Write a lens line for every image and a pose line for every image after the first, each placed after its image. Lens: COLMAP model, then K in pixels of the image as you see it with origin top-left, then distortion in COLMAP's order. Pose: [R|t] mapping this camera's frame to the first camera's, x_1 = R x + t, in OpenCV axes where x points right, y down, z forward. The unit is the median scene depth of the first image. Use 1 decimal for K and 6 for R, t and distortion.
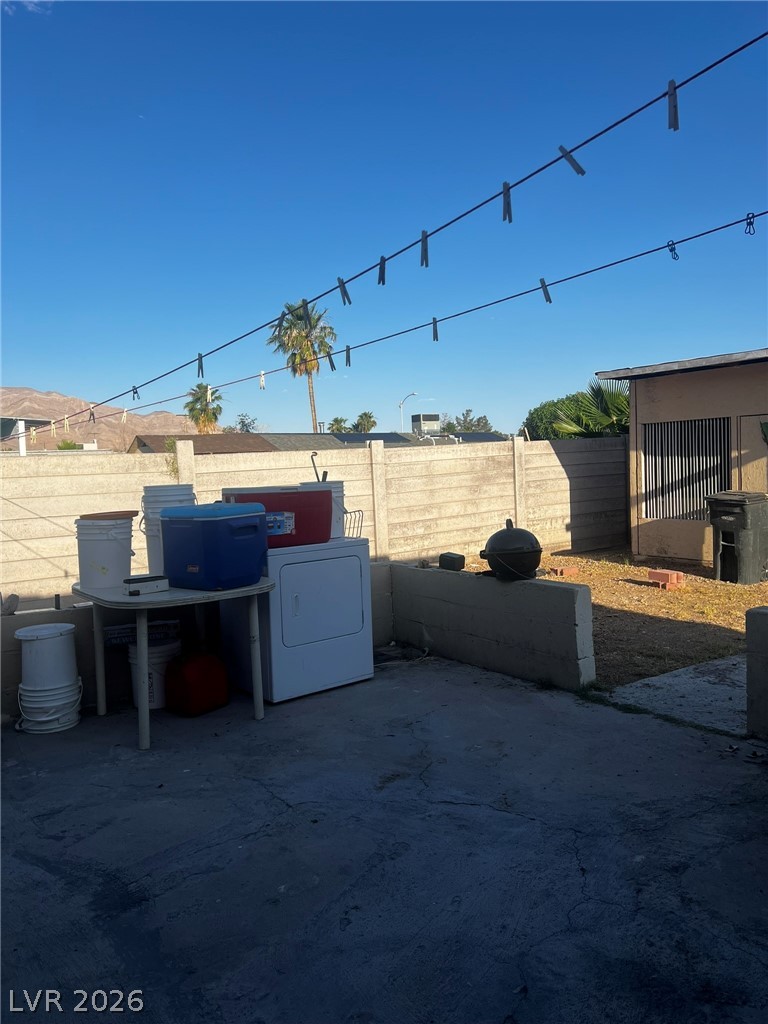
lens RADIAL K [[772.1, 0, 382.8], [0, 772.1, 510.5], [0, 0, 1]] dist [0.091212, -0.000379]
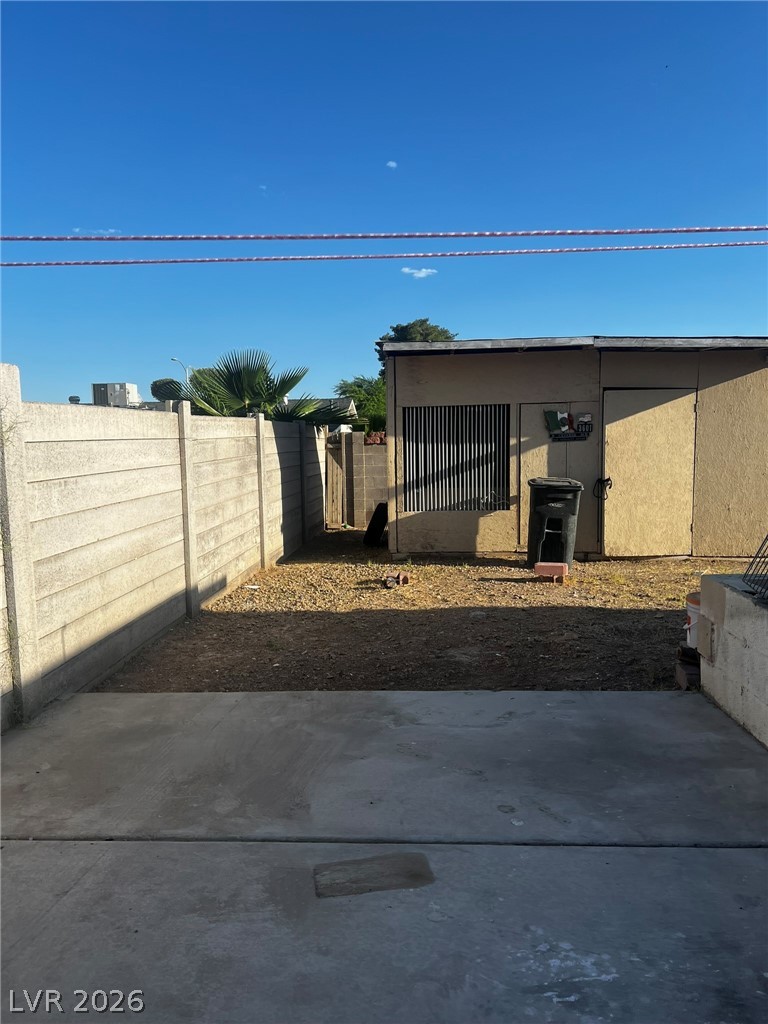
lens RADIAL K [[772.1, 0, 385.7], [0, 772.1, 511.0], [0, 0, 1]] dist [0.091212, -0.000379]
pose [[0.637920, -0.038098, 0.769160, -0.389218], [0.042886, 0.998983, 0.013913, -0.004629], [-0.768908, 0.024110, 0.638905, 0.474889]]
